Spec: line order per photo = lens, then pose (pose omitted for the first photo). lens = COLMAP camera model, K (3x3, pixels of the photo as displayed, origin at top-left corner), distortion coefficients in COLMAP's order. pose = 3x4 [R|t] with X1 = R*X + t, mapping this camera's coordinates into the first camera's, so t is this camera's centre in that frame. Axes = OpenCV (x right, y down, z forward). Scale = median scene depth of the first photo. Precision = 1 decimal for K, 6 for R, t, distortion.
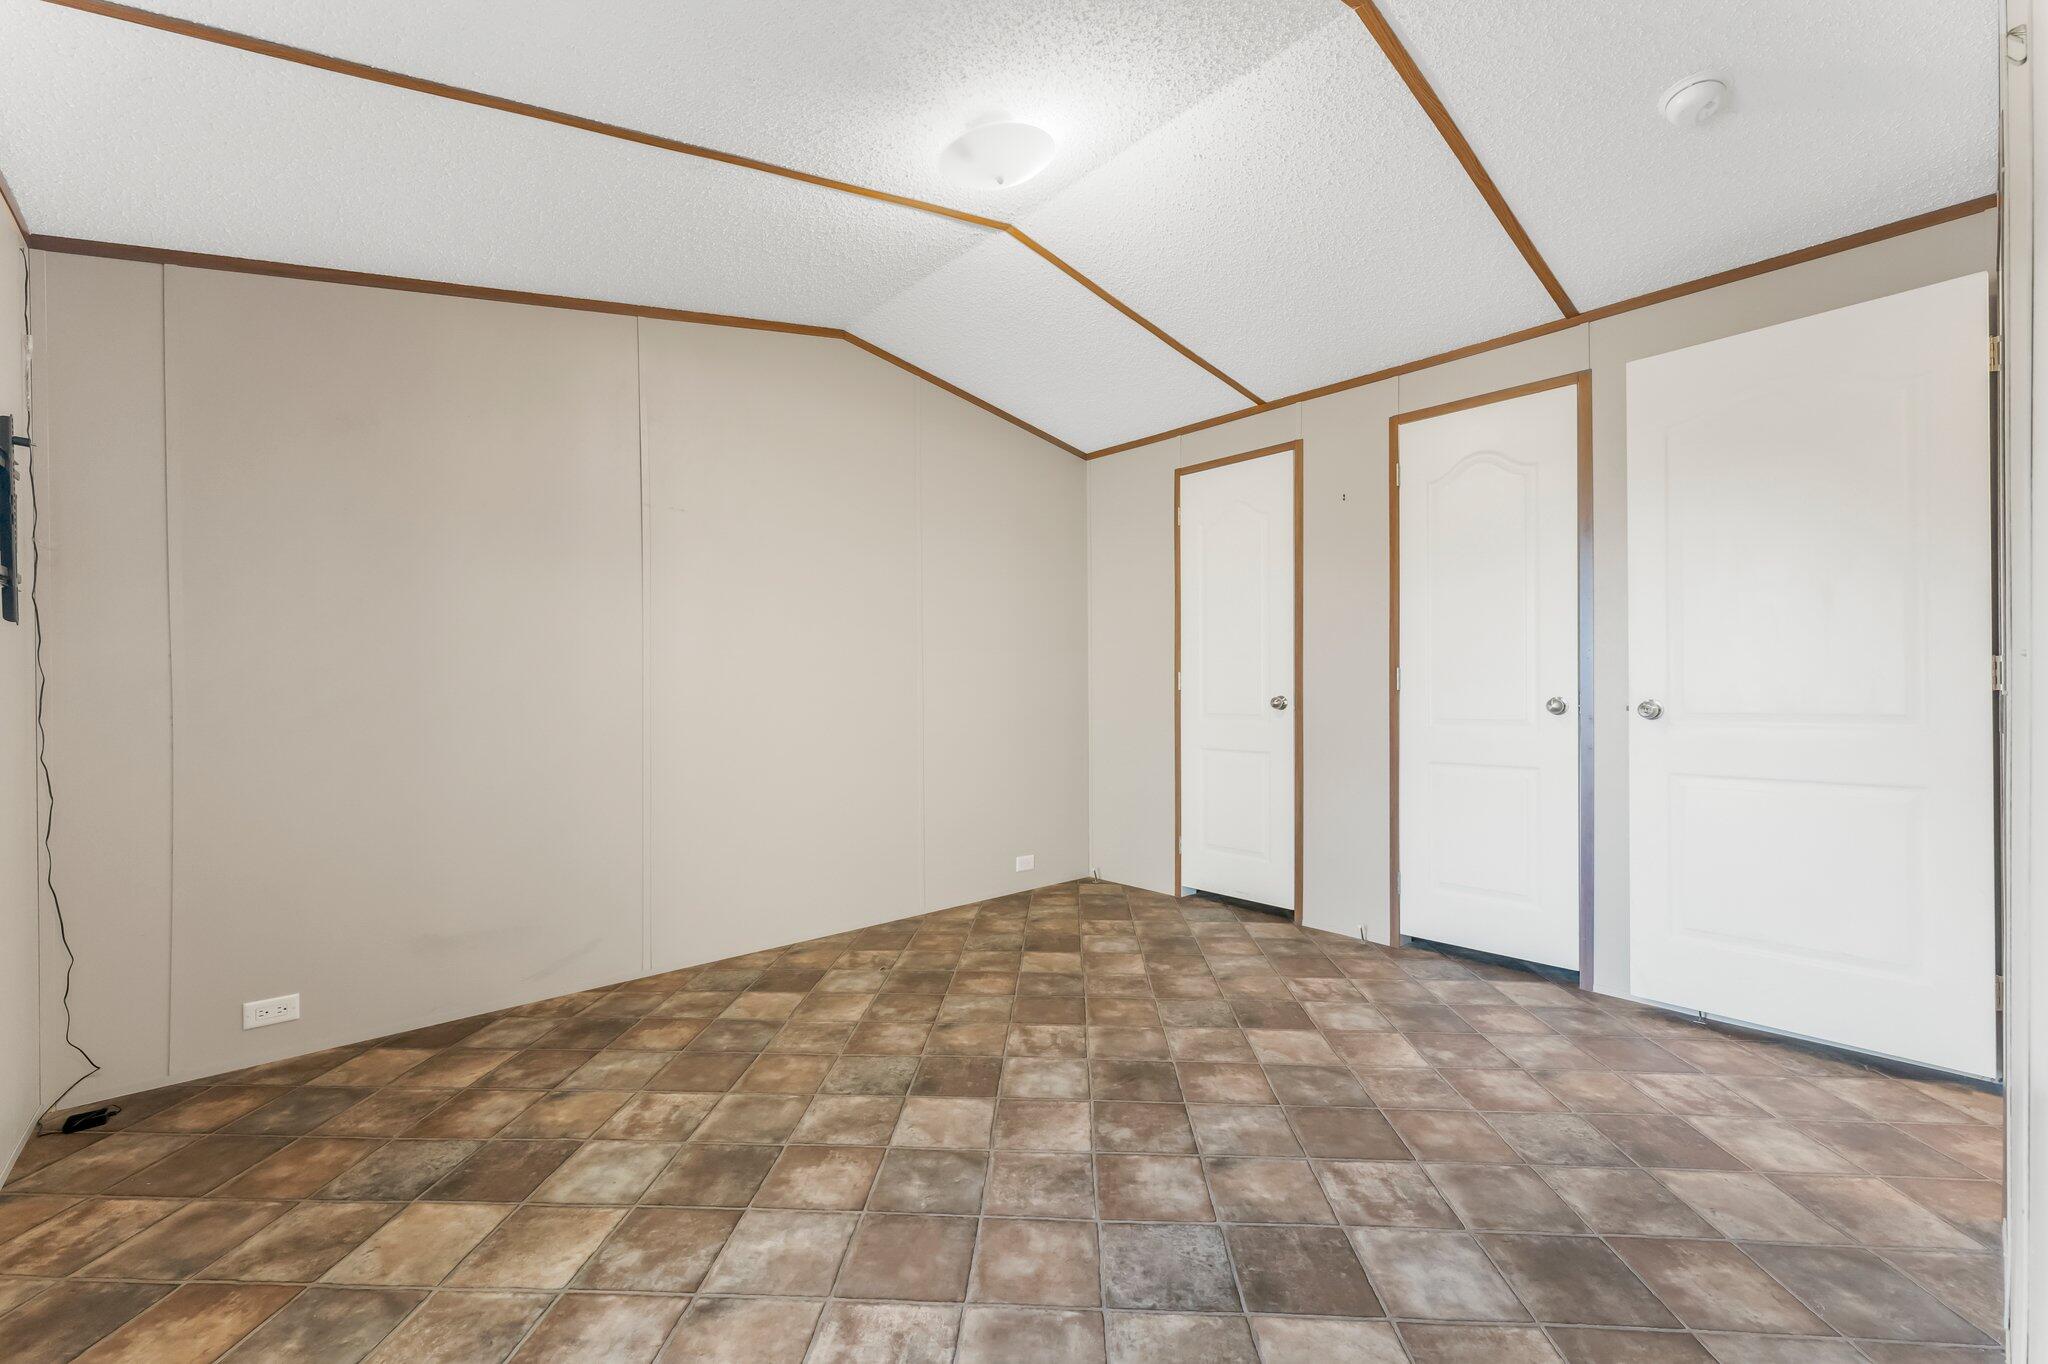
lens RADIAL K [[848.3, 0, 1019.2], [0, 848.3, 678.6], [0, 0, 1]] dist [0.000569, 0.000003]
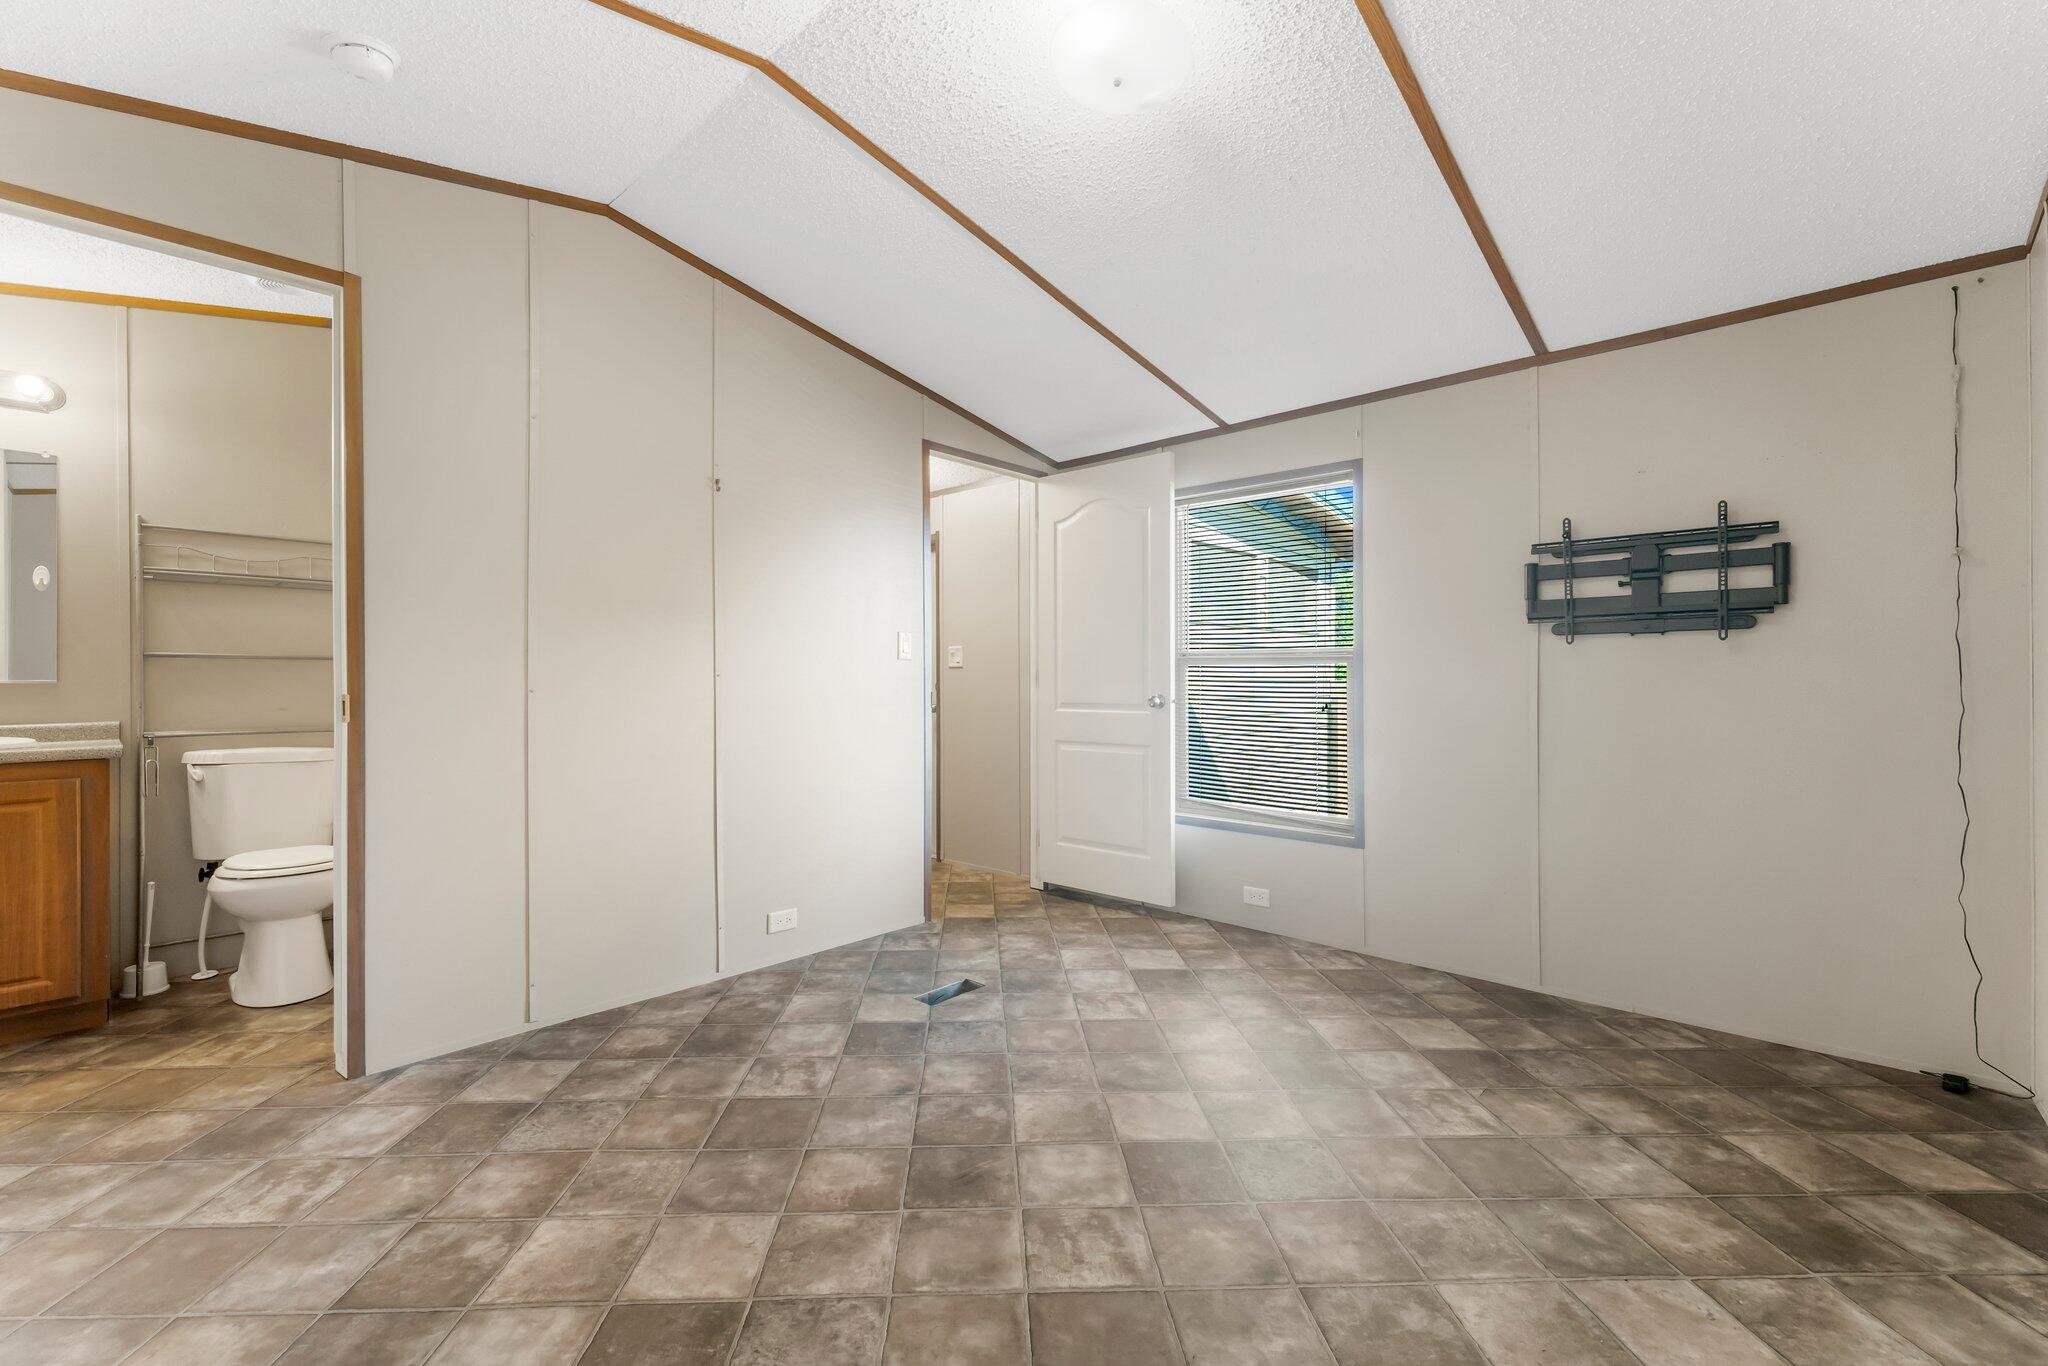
lens RADIAL K [[848.3, 0, 1019.2], [0, 848.3, 679.6], [0, 0, 1]] dist [0.000569, 0.000003]
pose [[-0.994614, 0.005112, -0.103522, 0.140910], [0.006216, 0.999927, -0.010342, 0.010575], [0.103461, -0.010930, -0.994573, 1.571011]]
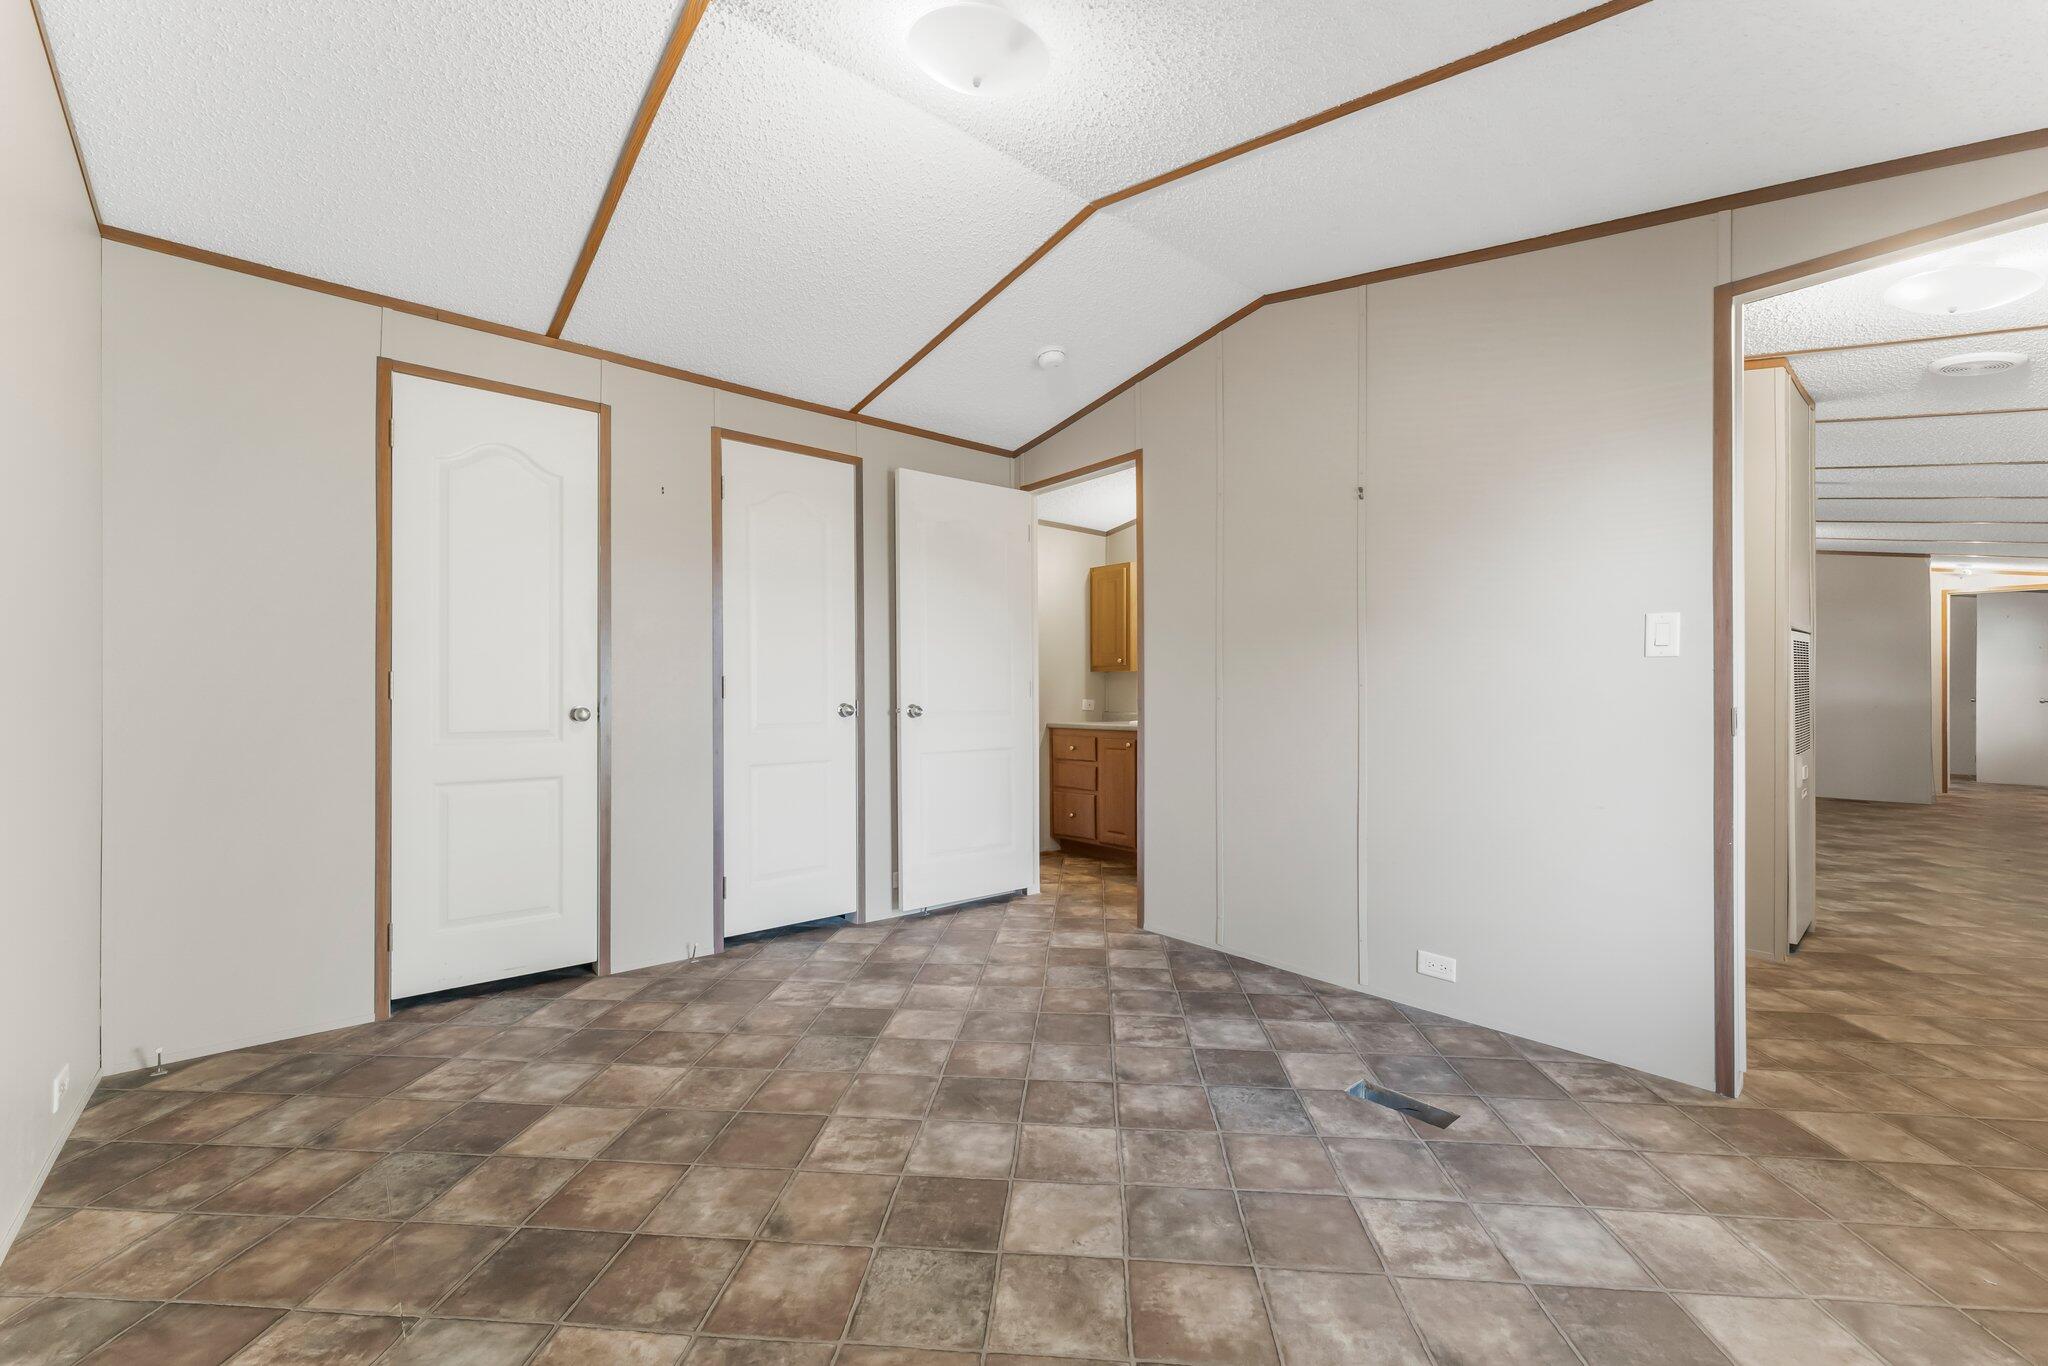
lens RADIAL K [[838.2, 0, 1021.0], [0, 838.2, 694.4], [0, 0, 1]] dist [0.002389, 0.001145]
pose [[0.016084, 0.003117, 0.999866, -0.719795], [-0.009403, 0.999951, -0.002966, 0.009803], [-0.999826, -0.009354, 0.016112, 0.815495]]
